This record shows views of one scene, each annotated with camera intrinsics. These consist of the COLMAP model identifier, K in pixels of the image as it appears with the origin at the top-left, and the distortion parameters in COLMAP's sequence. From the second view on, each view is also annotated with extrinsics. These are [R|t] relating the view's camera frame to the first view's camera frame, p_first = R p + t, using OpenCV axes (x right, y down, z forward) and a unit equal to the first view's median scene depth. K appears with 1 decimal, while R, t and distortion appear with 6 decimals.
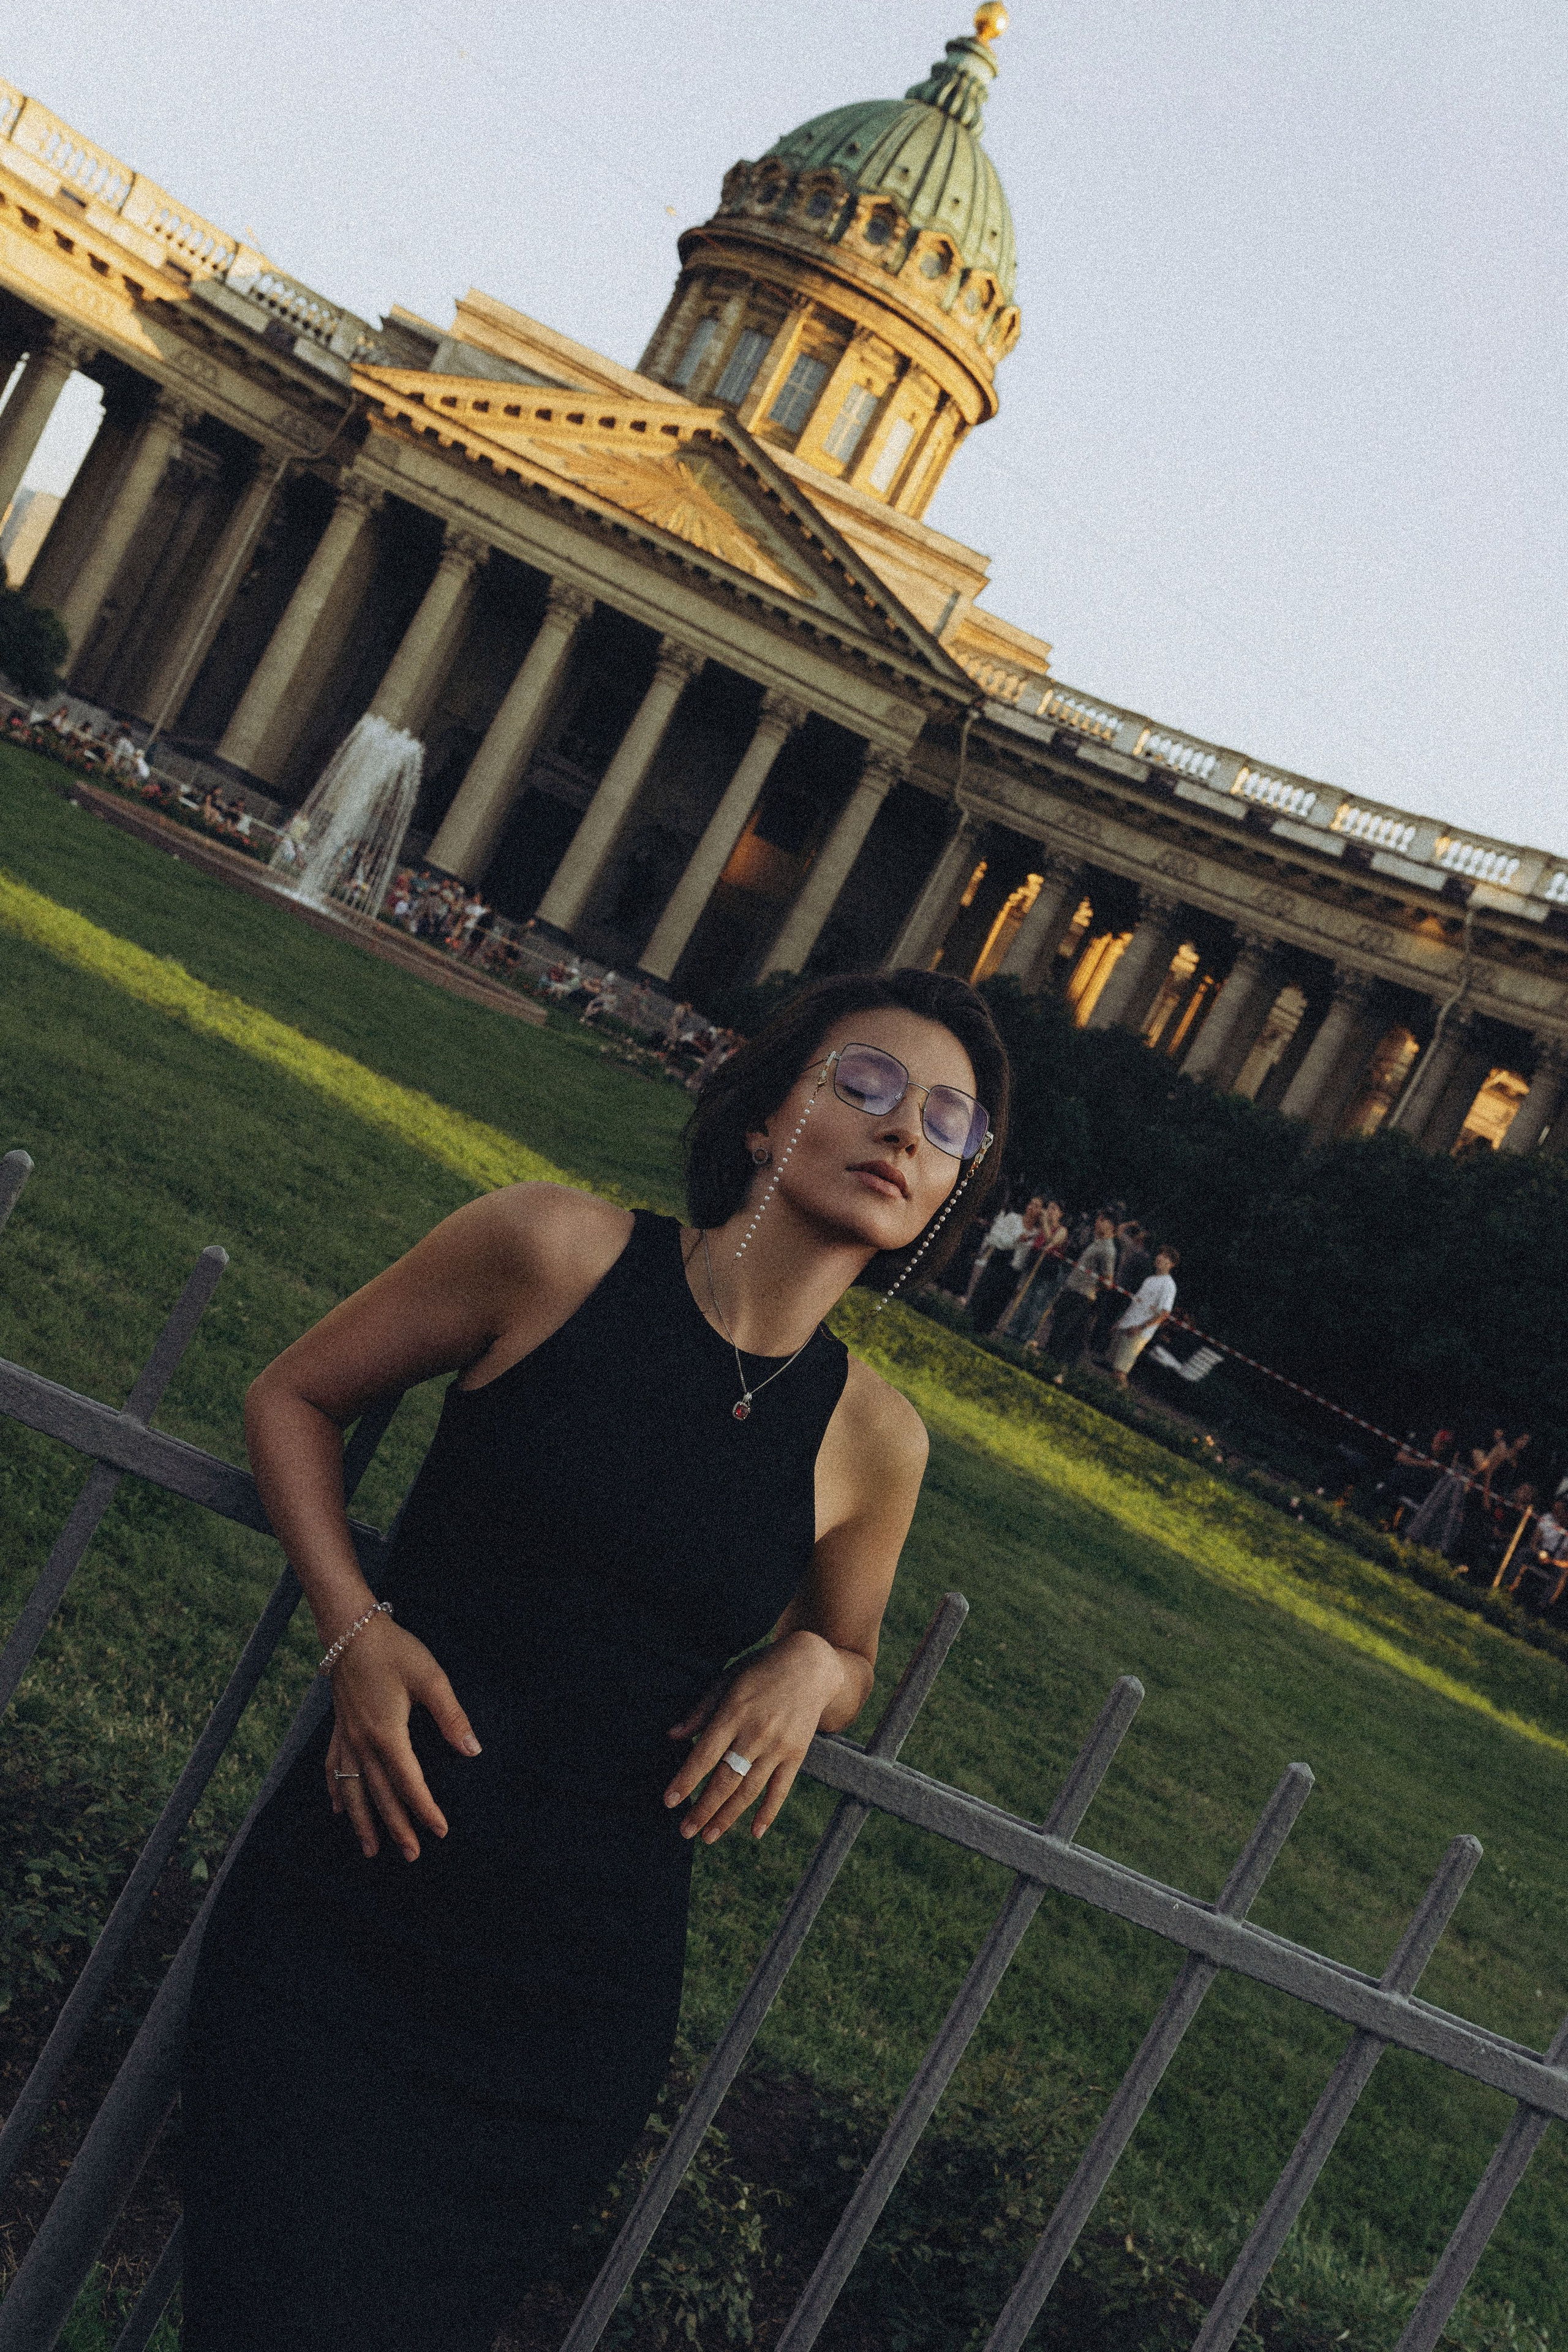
lens RADIAL K [[2274.7, 0, 770.8], [0, 2274.7, 1166.4], [0, 0, 1]] dist [-0.036809, 0.077630]
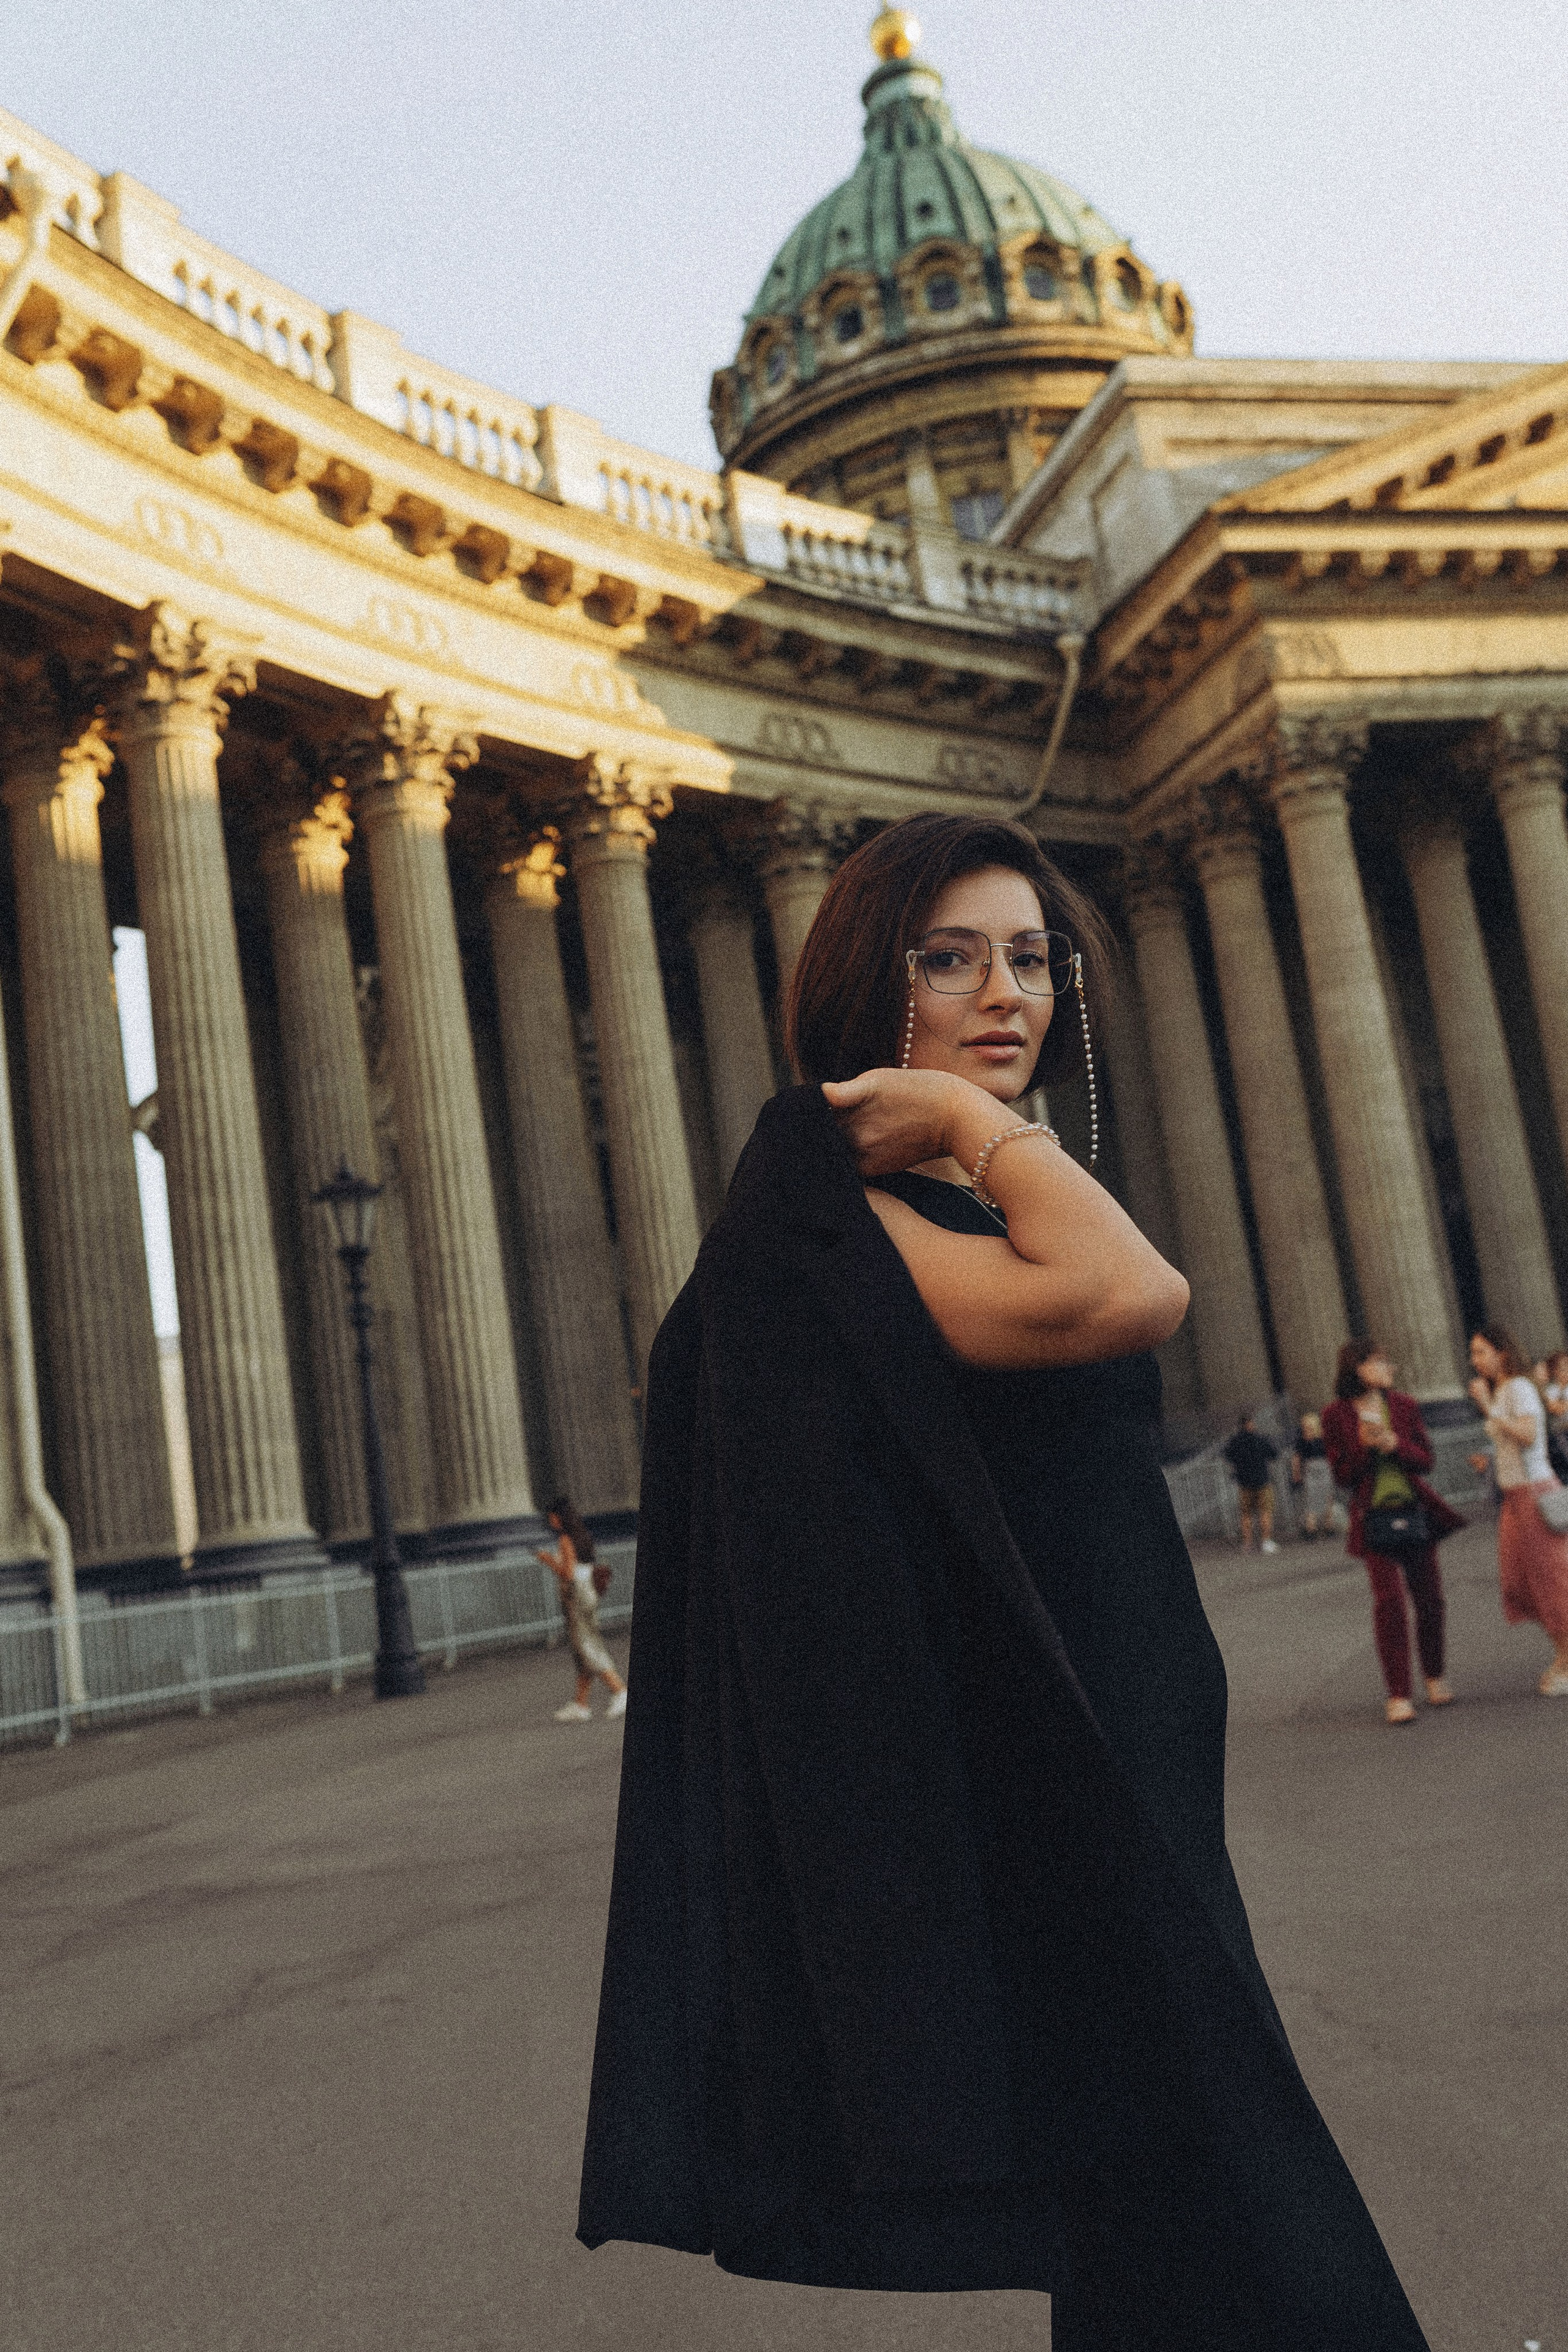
lens RADIAL K [[2234.3, 0, 777.9], [0, 2234.3, 1187.7], [0, 0, 1]] dist [-0.009424, 0.005881]
pose [[0.805196, -0.531173, 0.263657, -0.352088], [0.569408, 0.816713, -0.093568, -0.199569], [-0.165631, 0.225469, 0.960068, 0.495454]]
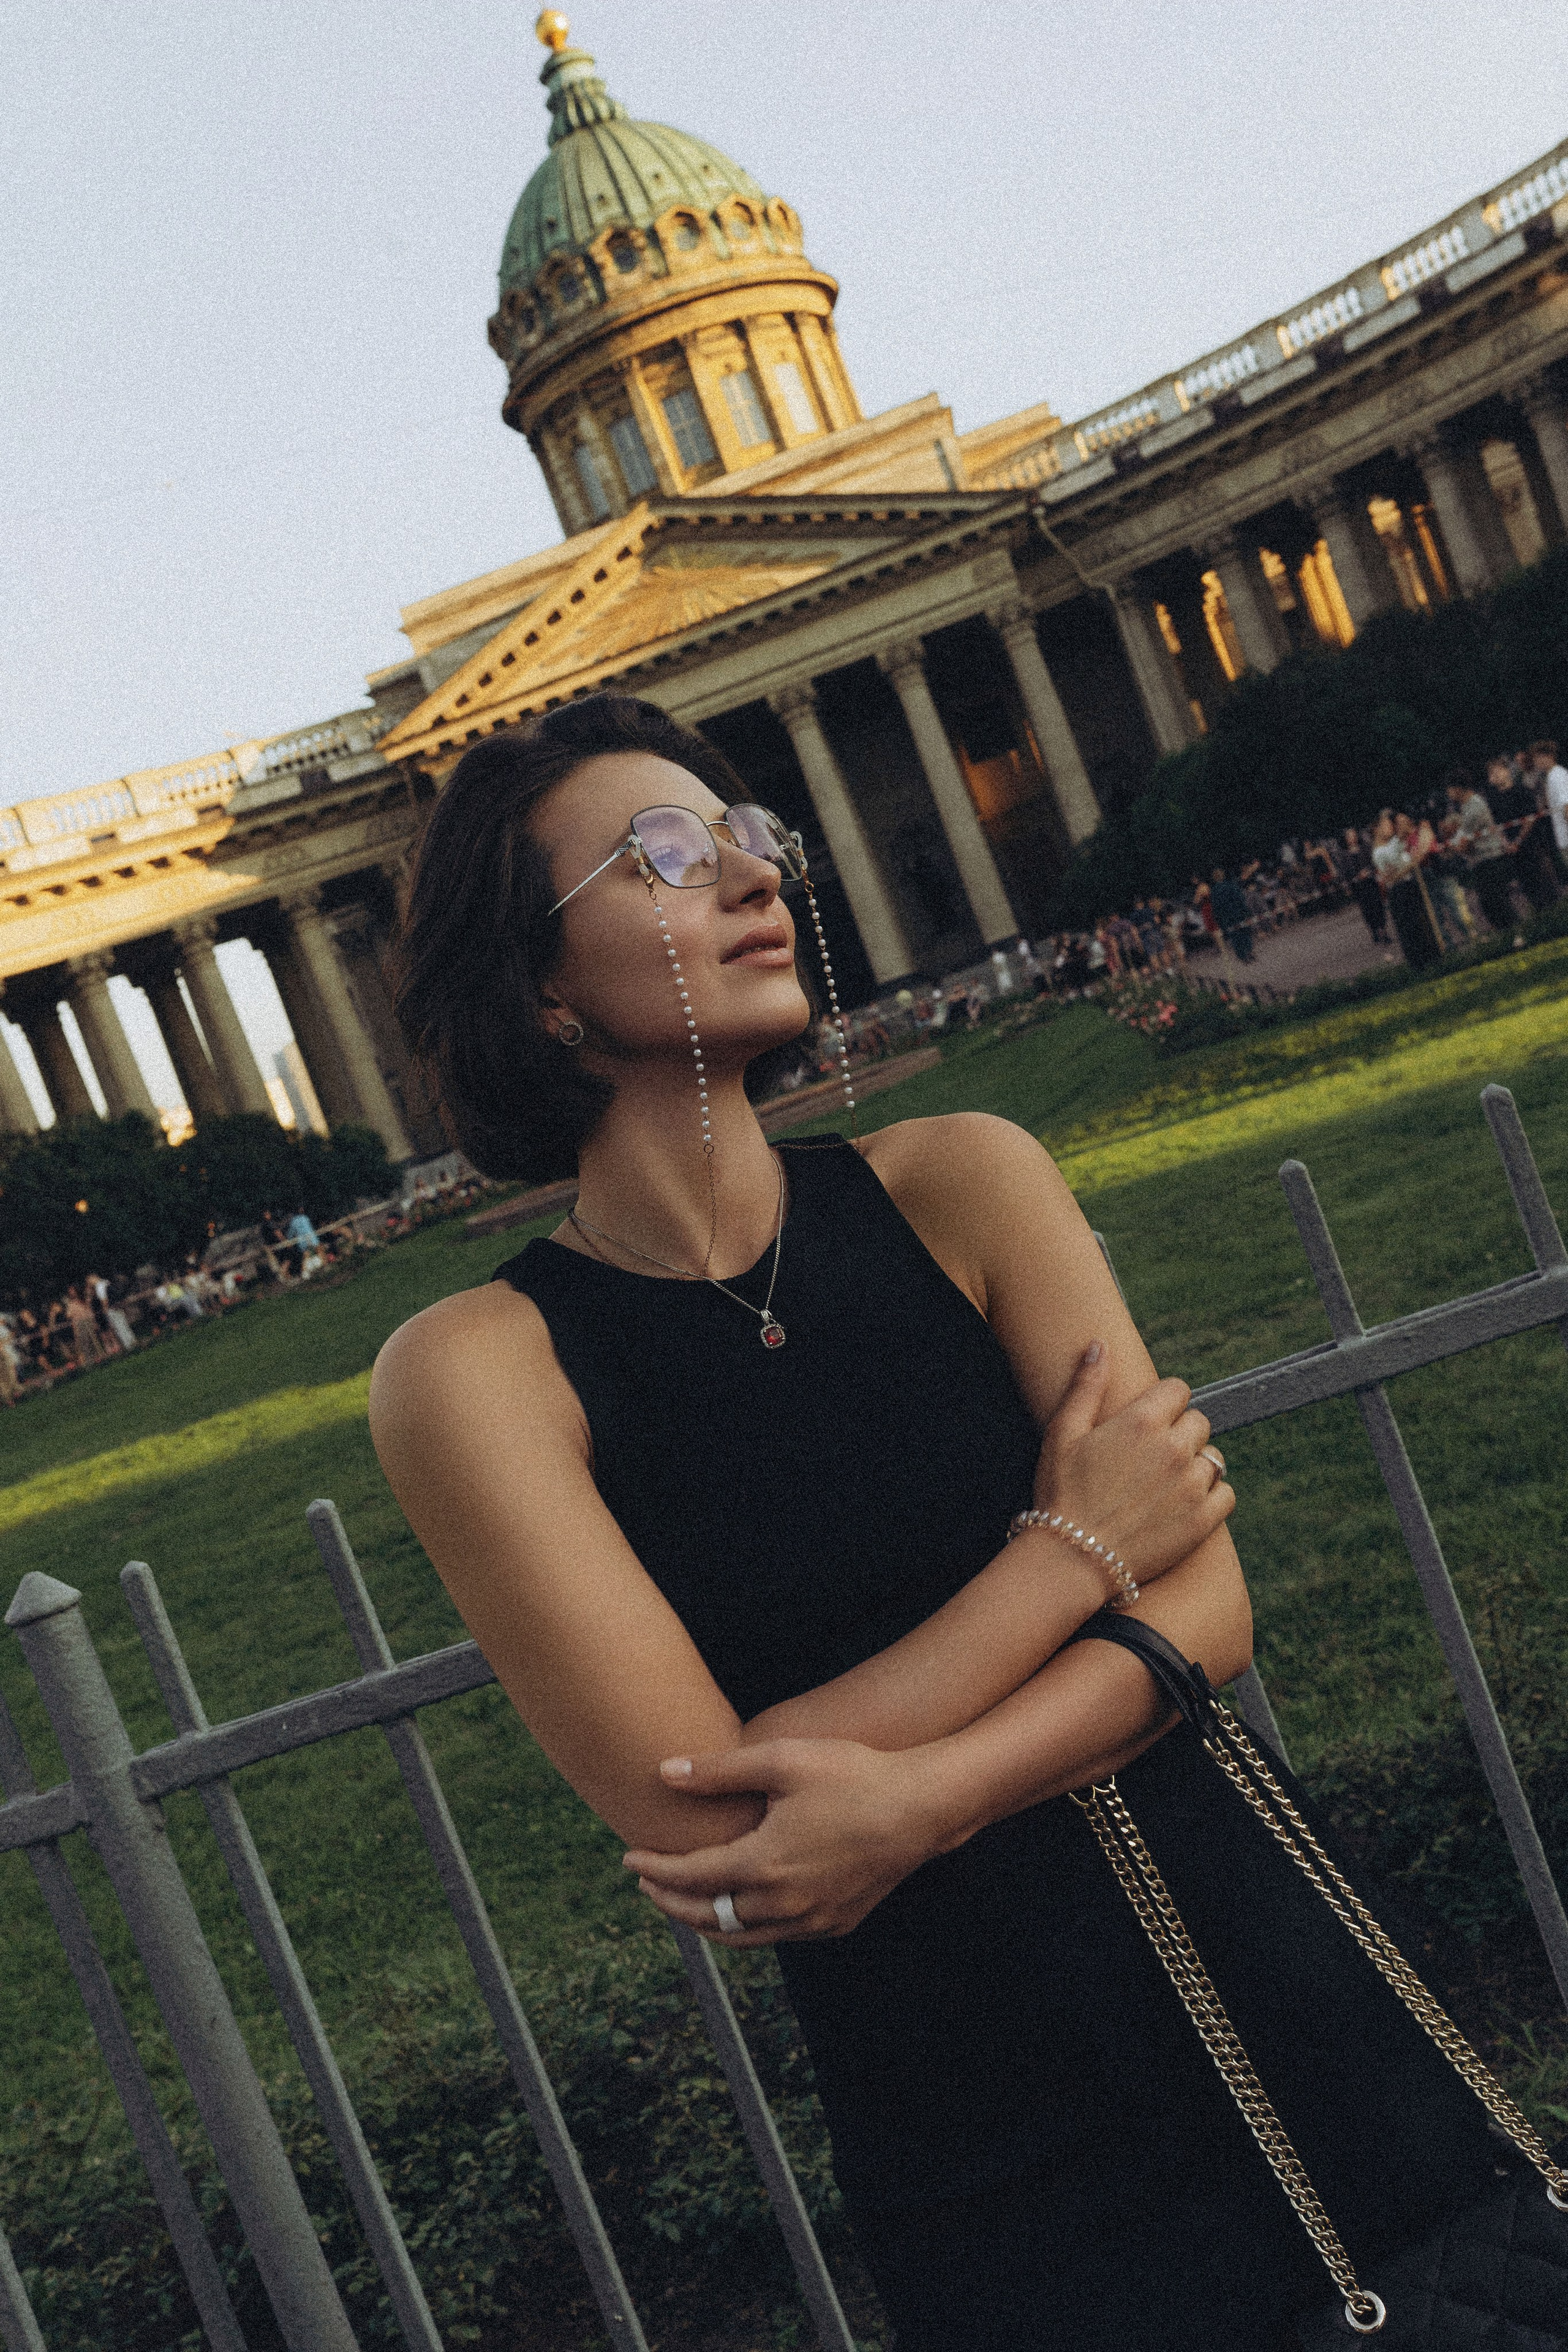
lens RADIAL K [[2296.2, 0, 786.7], [0, 2296.2, 1174.4], [0, 0, 1]] dist [-0.043551, 0.094039]
pose [[0.671118, -0.711759, -0.207365, 0.018386], [0.710948, 0.697187, -0.092104, 0.011551], [0.210128, -0.085613, 0.973918, 0.002090]]
